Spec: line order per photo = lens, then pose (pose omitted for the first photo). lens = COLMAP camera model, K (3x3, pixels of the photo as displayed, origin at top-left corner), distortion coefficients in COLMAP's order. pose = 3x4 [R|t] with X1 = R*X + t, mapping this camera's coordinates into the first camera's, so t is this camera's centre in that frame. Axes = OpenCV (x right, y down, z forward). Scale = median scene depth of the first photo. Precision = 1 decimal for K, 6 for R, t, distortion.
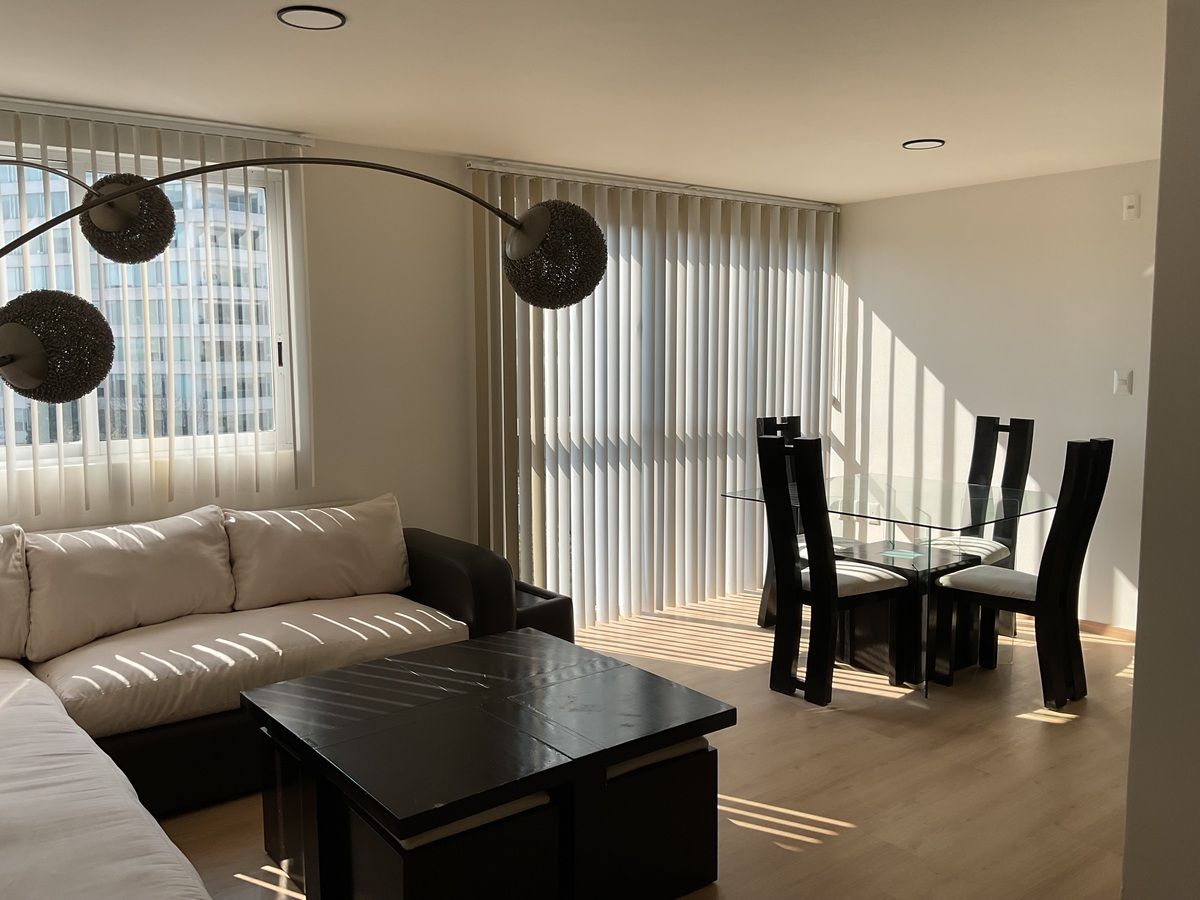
lens RADIAL K [[1008.1, 0, 603.3], [0, 1008.1, 435.2], [0, 0, 1]] dist [0.072843, -0.103950]
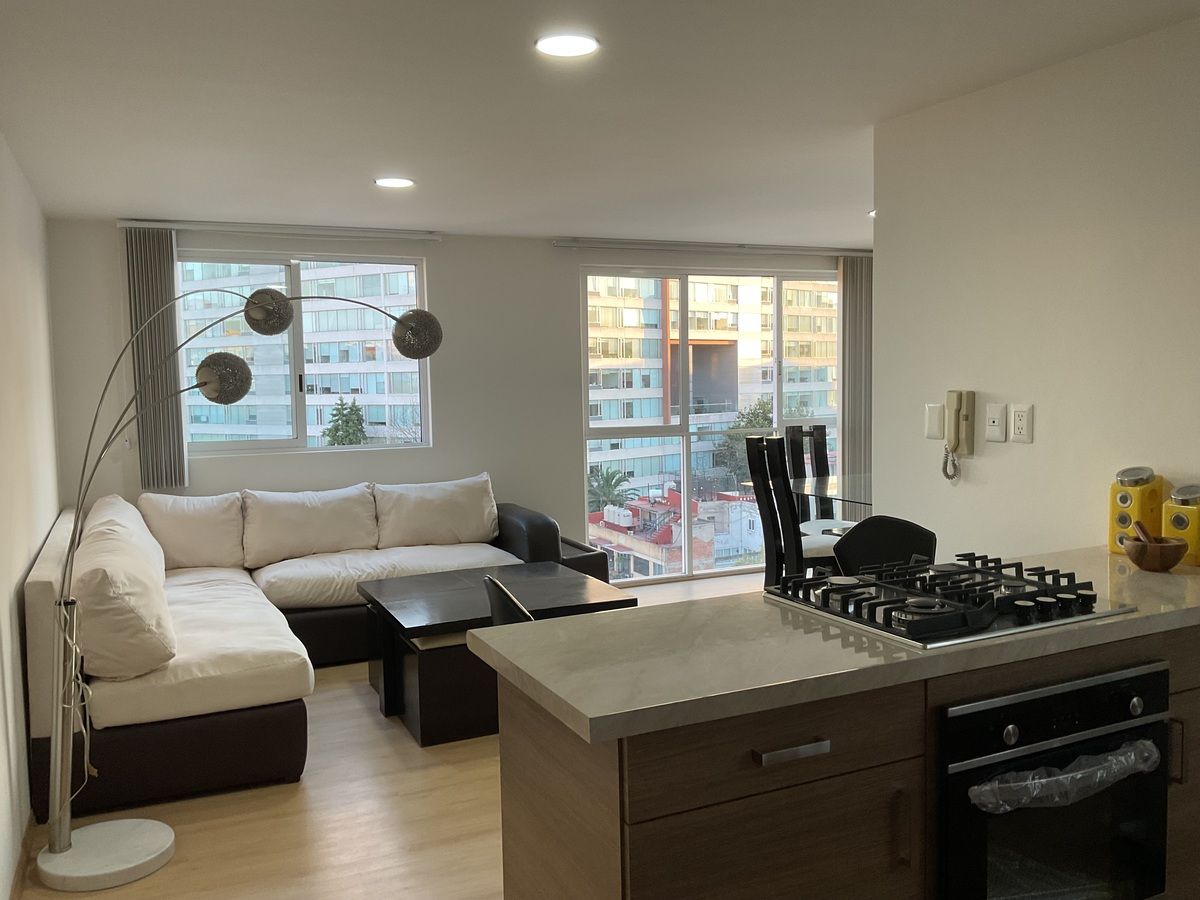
lens RADIAL K [[1008.1, 0, 598.2], [0, 1008.1, 451.3], [0, 0, 1]] dist [0.072843, -0.103950]
pose [[0.970319, 0.003258, -0.241807, 0.291884], [-0.005408, 0.999952, -0.008228, 0.032247], [0.241768, 0.009292, 0.970290, -0.352076]]
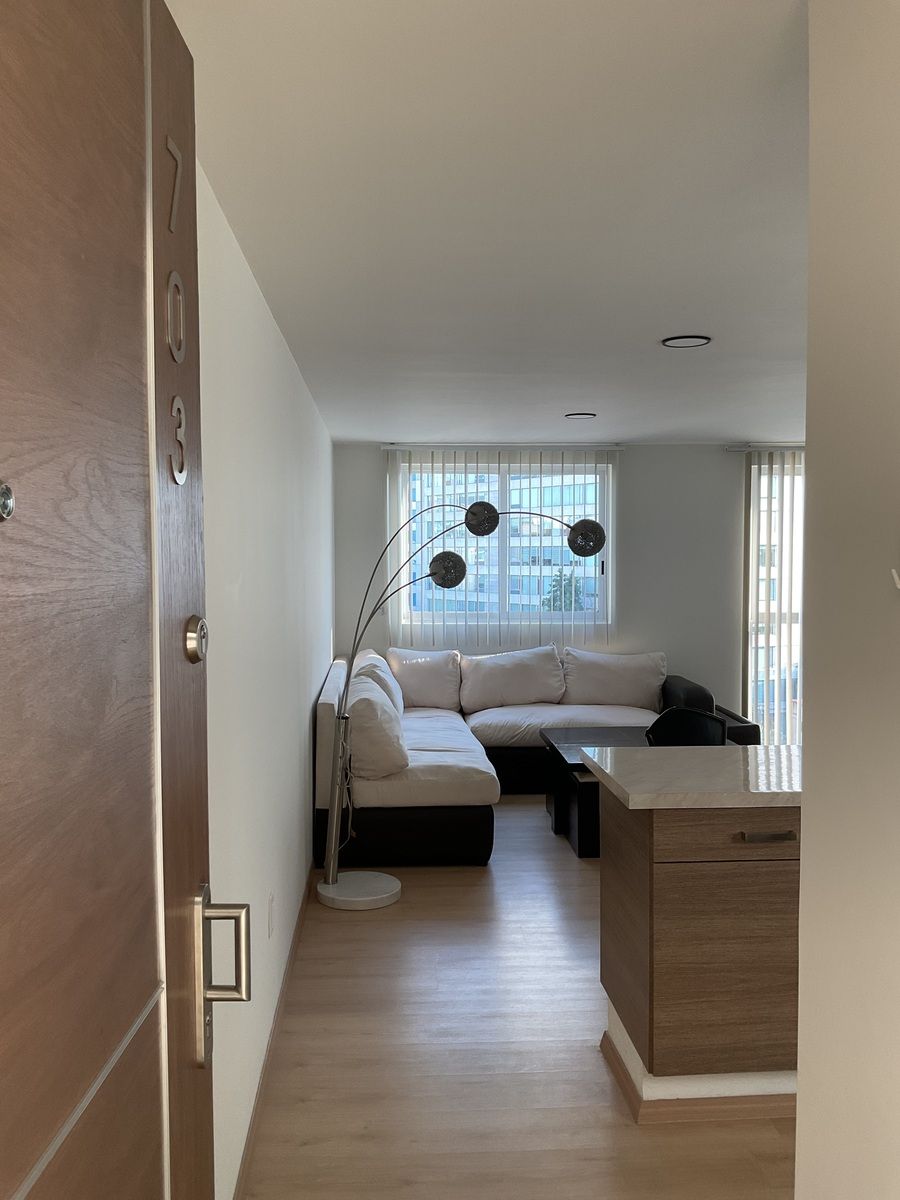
lens RADIAL K [[1008.1, 0, 449.3], [0, 1008.1, 609.6], [0, 0, 1]] dist [0.072843, -0.103950]
pose [[0.823236, 0.037299, -0.566473, 0.456752], [-0.053427, 0.998501, -0.011899, 0.026635], [0.565180, 0.040061, 0.823994, -0.576374]]
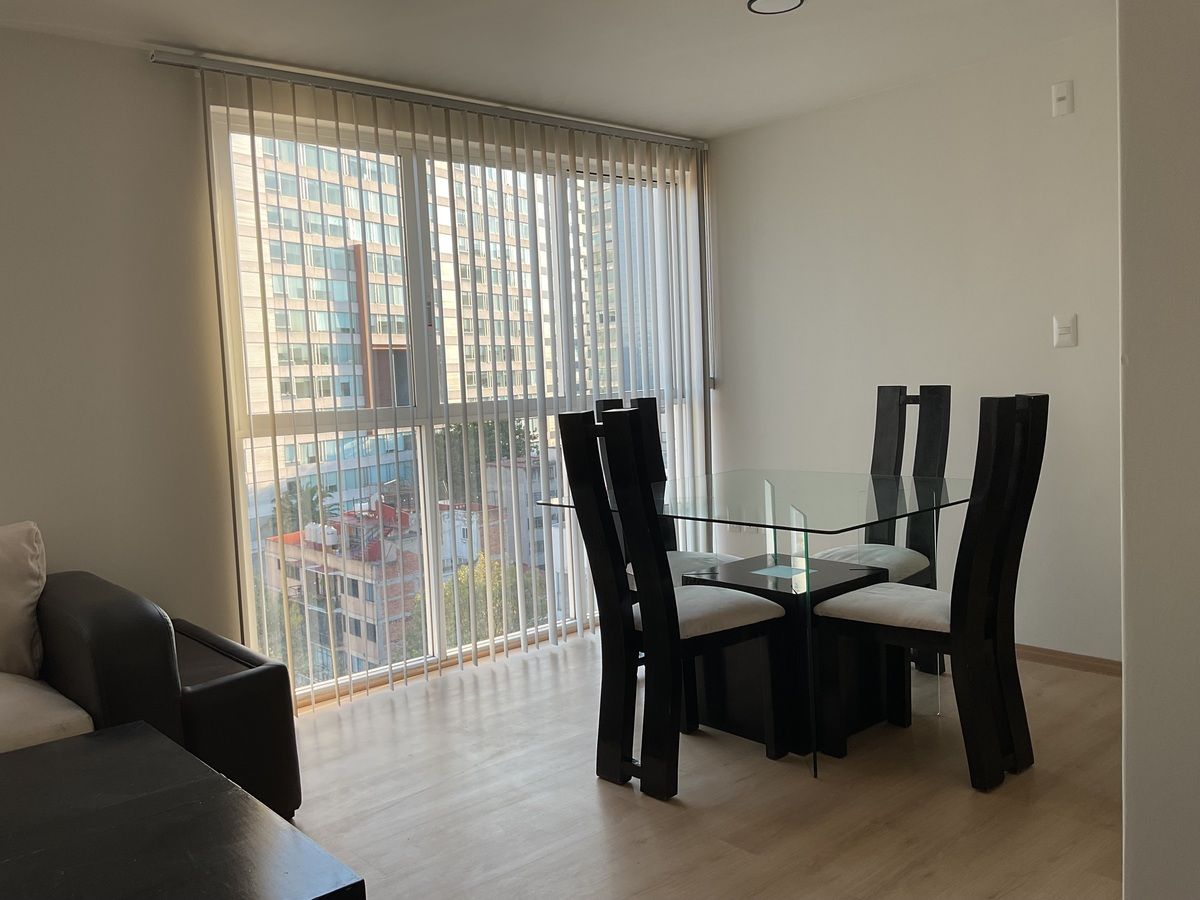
lens RADIAL K [[1008.1, 0, 597.0], [0, 1008.1, 442.1], [0, 0, 1]] dist [0.072843, -0.103950]
pose [[0.998019, -0.044543, 0.044429, 0.150881], [0.045398, 0.998799, -0.018435, 0.034655], [-0.043554, 0.020415, 0.998842, 0.311047]]
